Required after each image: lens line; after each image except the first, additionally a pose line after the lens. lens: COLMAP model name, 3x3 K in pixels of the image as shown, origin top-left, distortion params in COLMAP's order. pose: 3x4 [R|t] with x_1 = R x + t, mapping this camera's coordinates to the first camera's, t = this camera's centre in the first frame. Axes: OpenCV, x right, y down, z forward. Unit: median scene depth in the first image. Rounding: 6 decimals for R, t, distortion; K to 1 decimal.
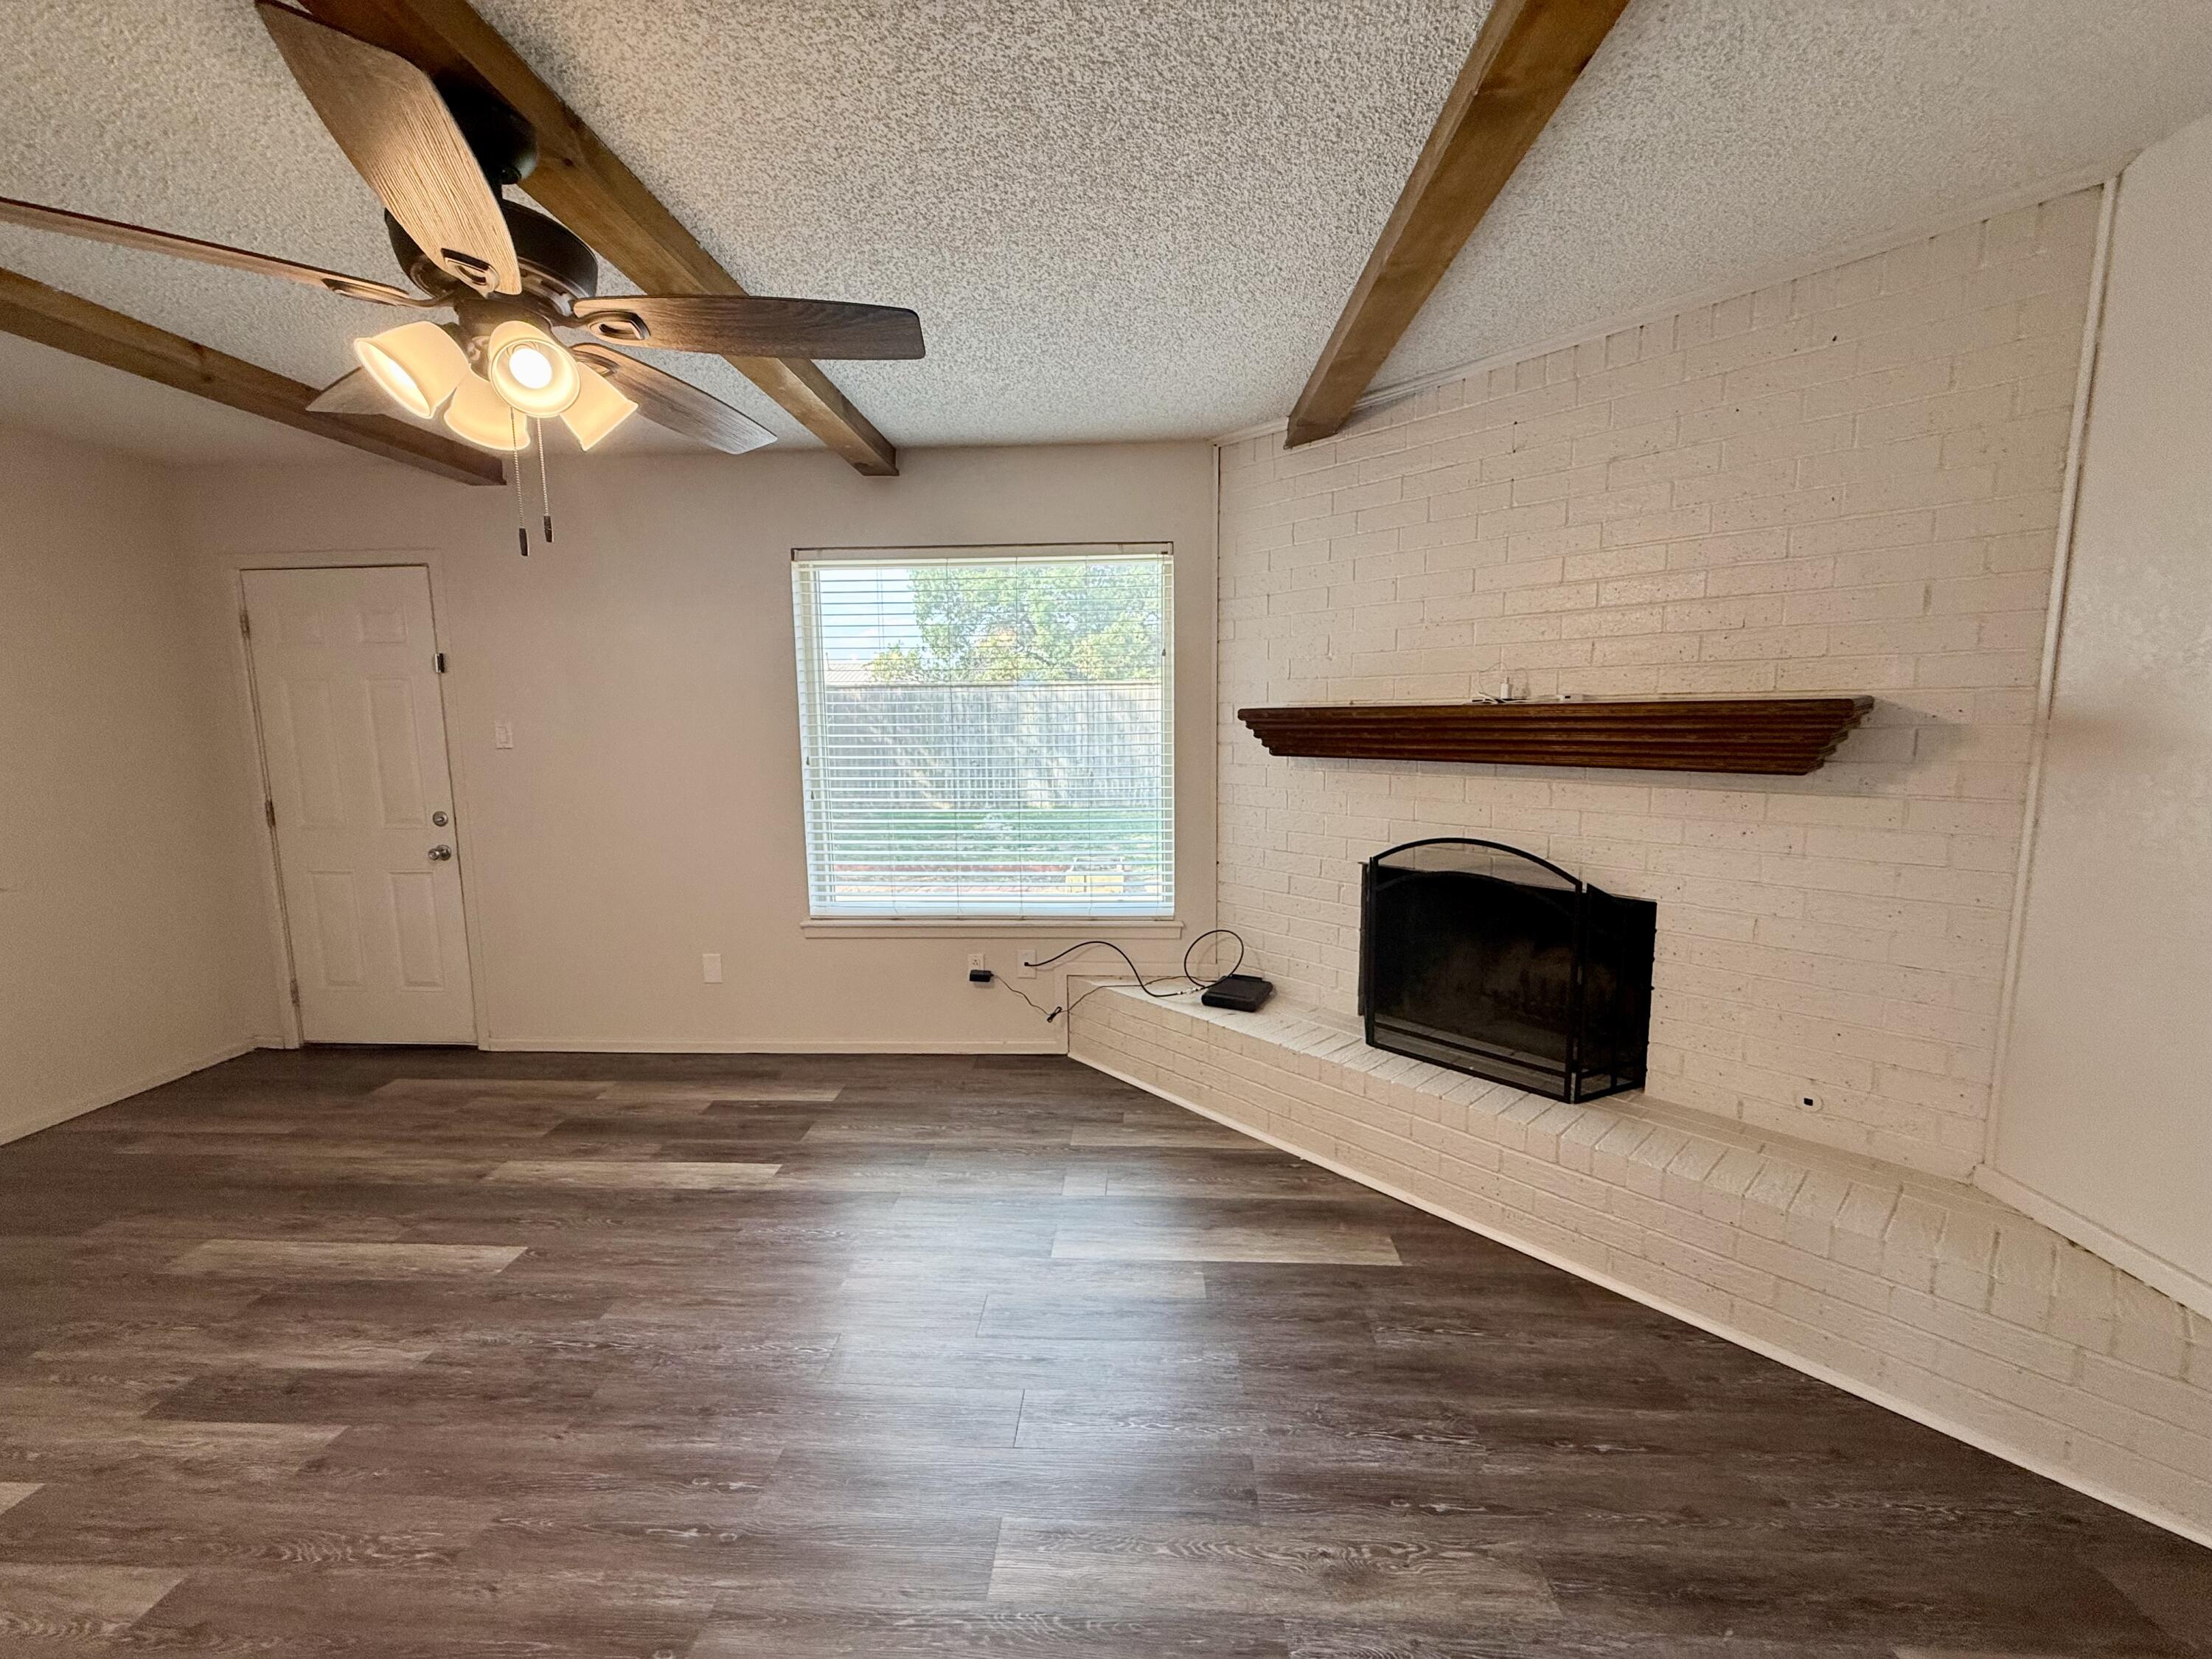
lens RADIAL K [[883.2, 0, 1100.1], [0, 883.2, 830.6], [0, 0, 1]] dist [0.000412, 0.000029]
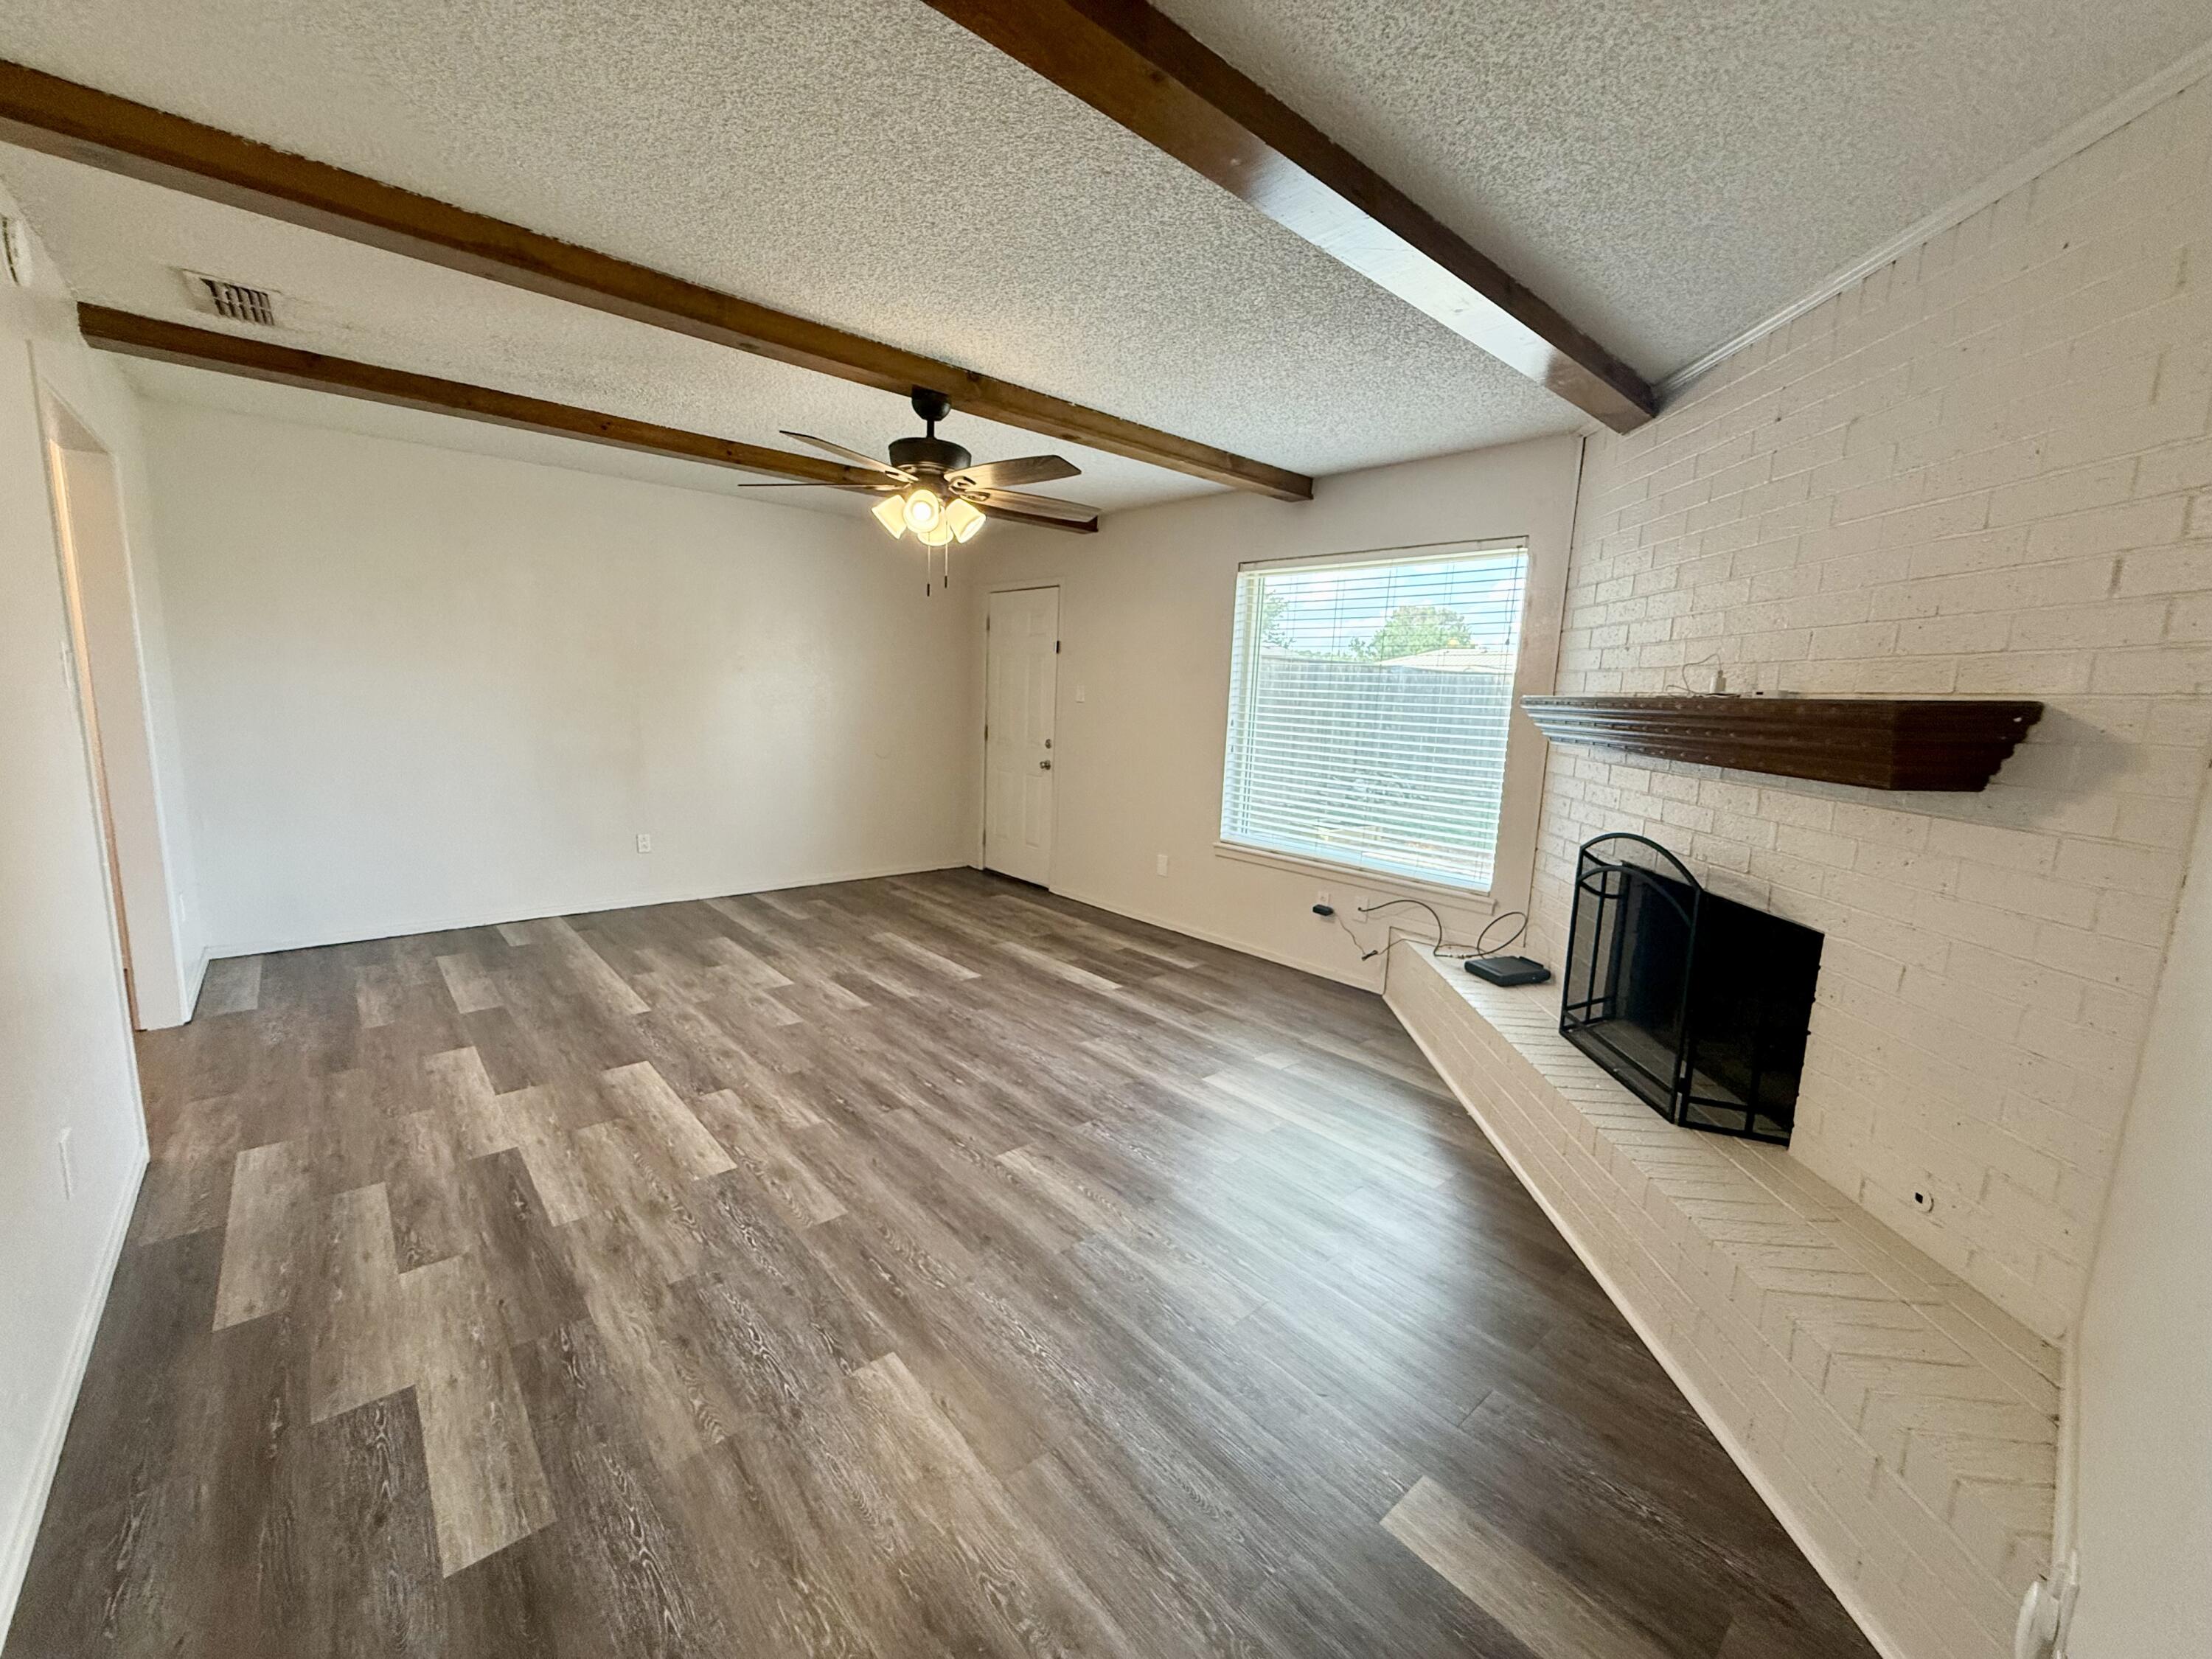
lens RADIAL K [[883.2, 0, 1100.1], [0, 883.2, 830.6], [0, 0, 1]] dist [0.000412, 0.000029]
pose [[0.699775, 0.151944, -0.698017, 0.565545], [-0.140316, 0.987319, 0.074249, 0.012462], [0.700447, 0.045985, 0.712221, -0.091111]]
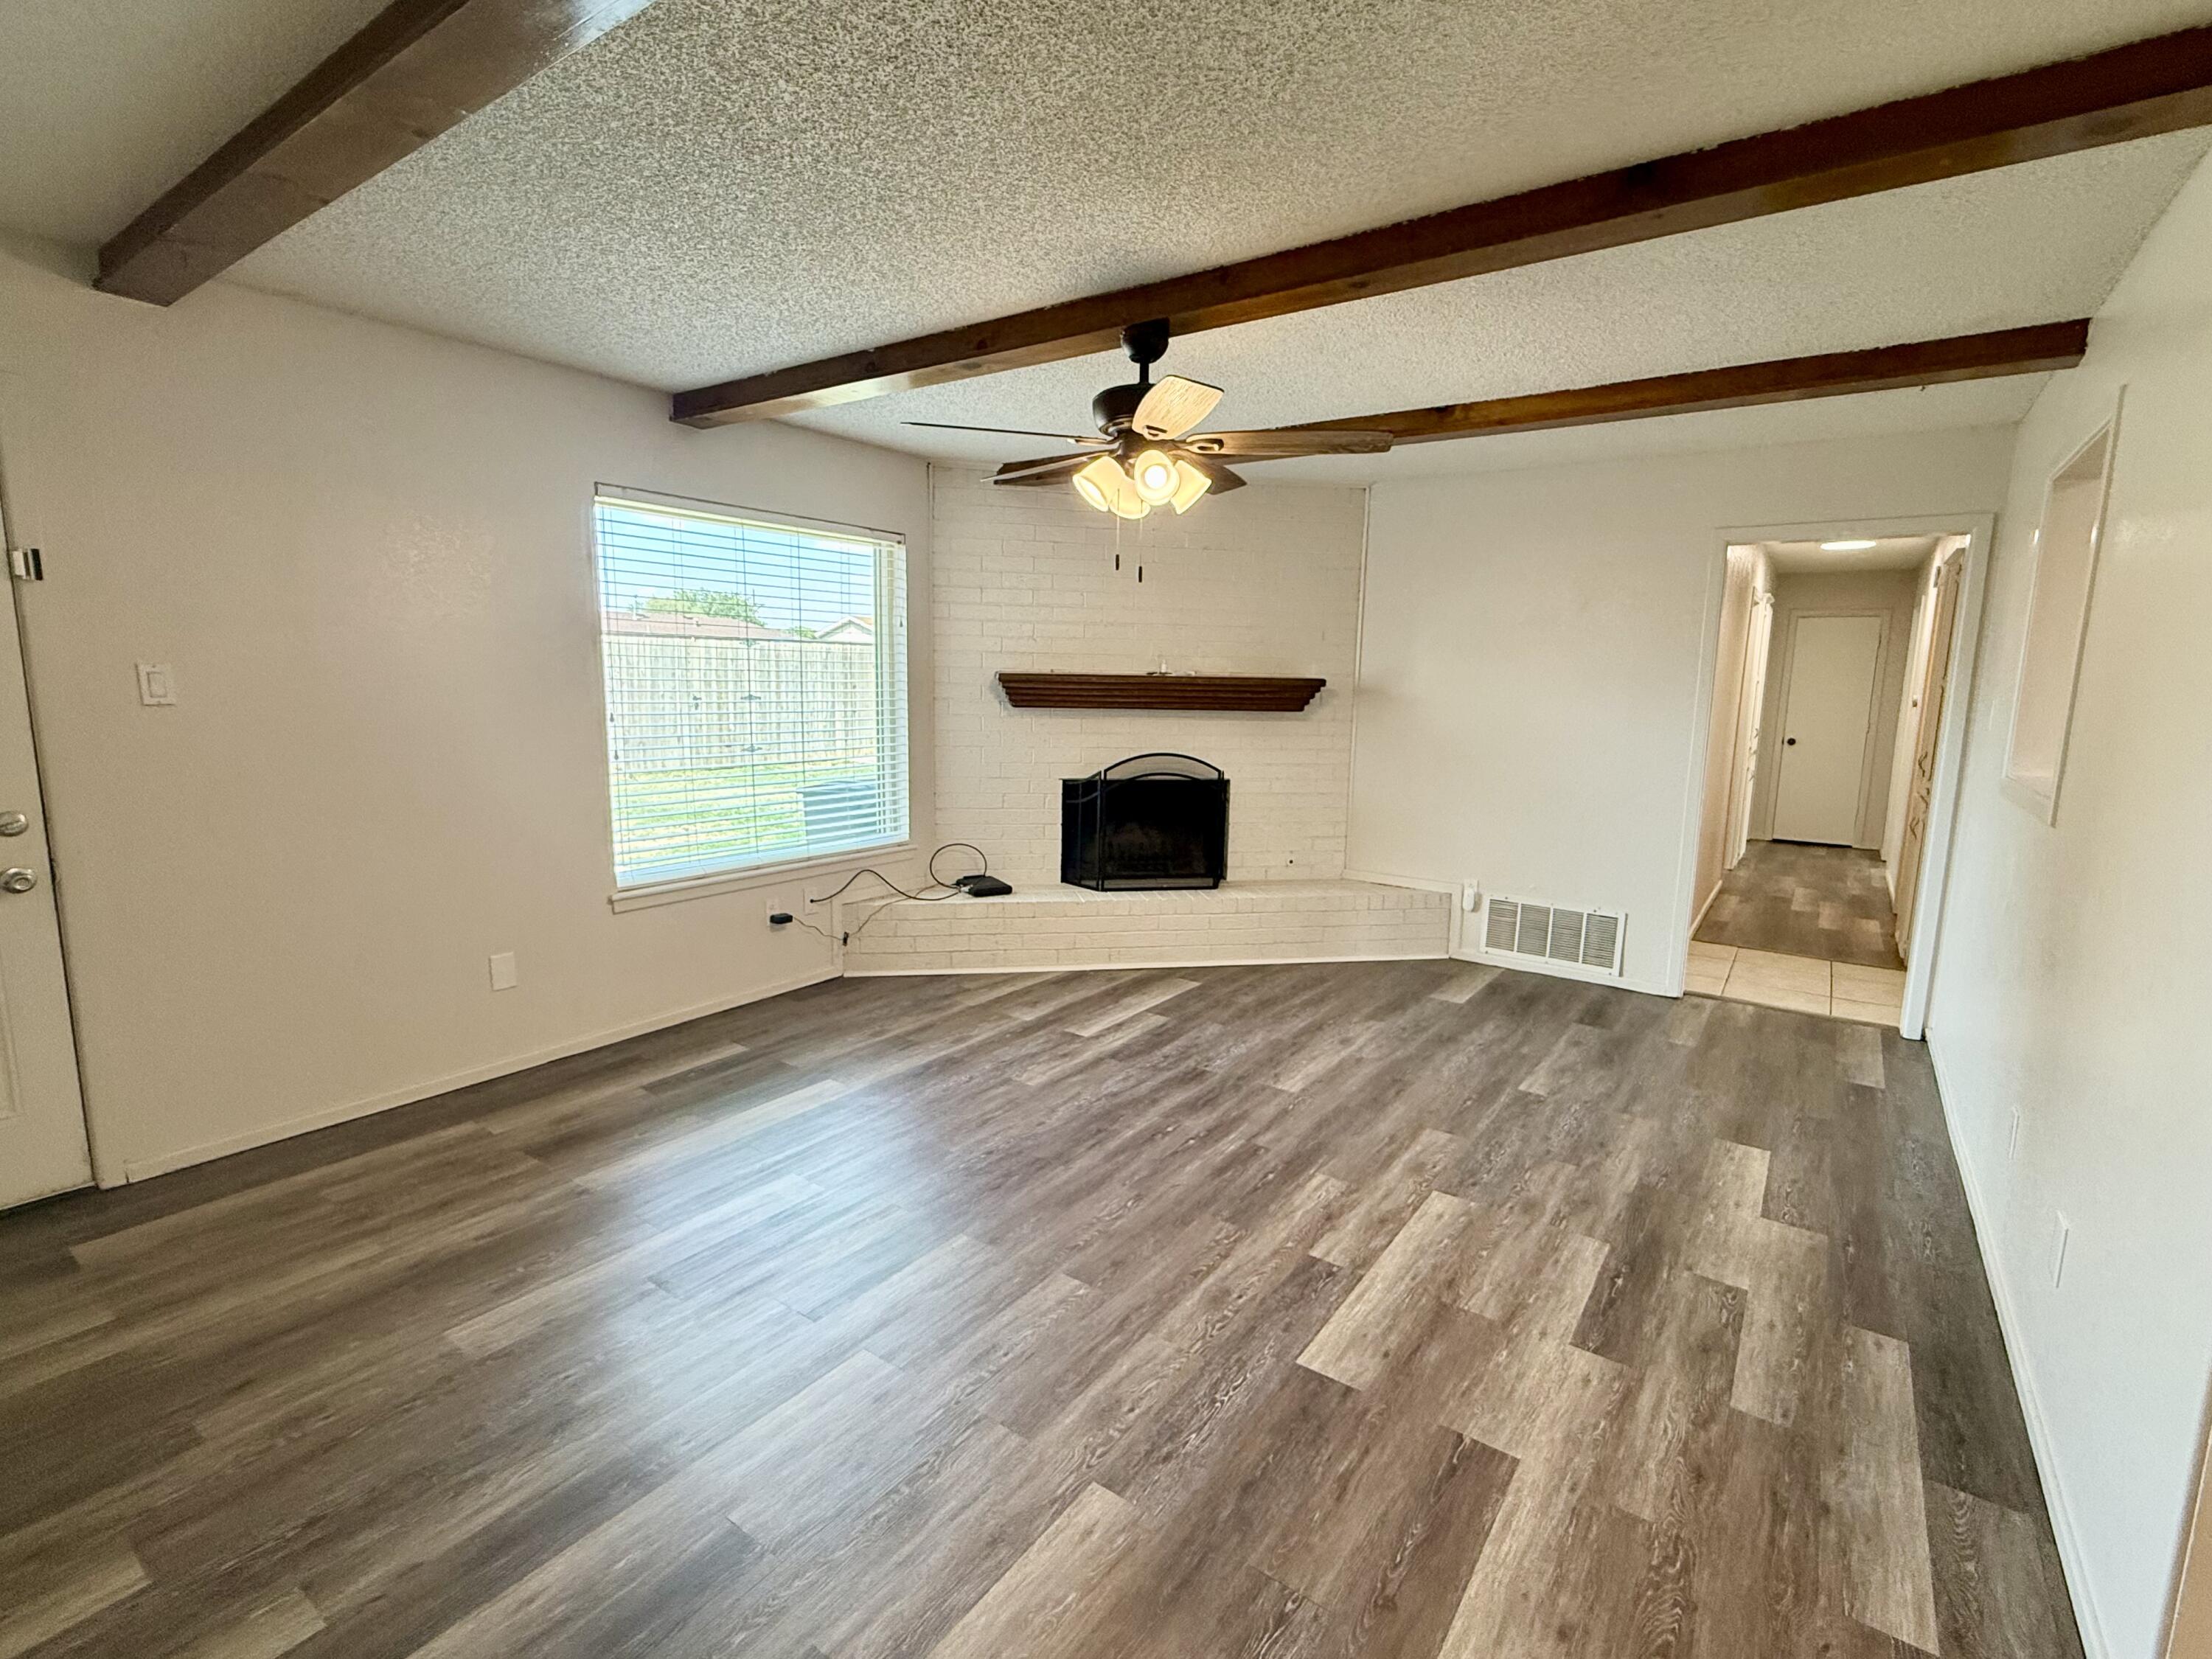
lens RADIAL K [[1026.1, 0, 1106.0], [0, 1026.1, 829.5], [0, 0, 1]] dist [-0.000299, 0.000779]
pose [[0.536140, -0.105758, 0.837478, -1.123126], [0.085568, 0.993819, 0.070722, 0.005468], [-0.839781, 0.033745, 0.541876, 0.002839]]
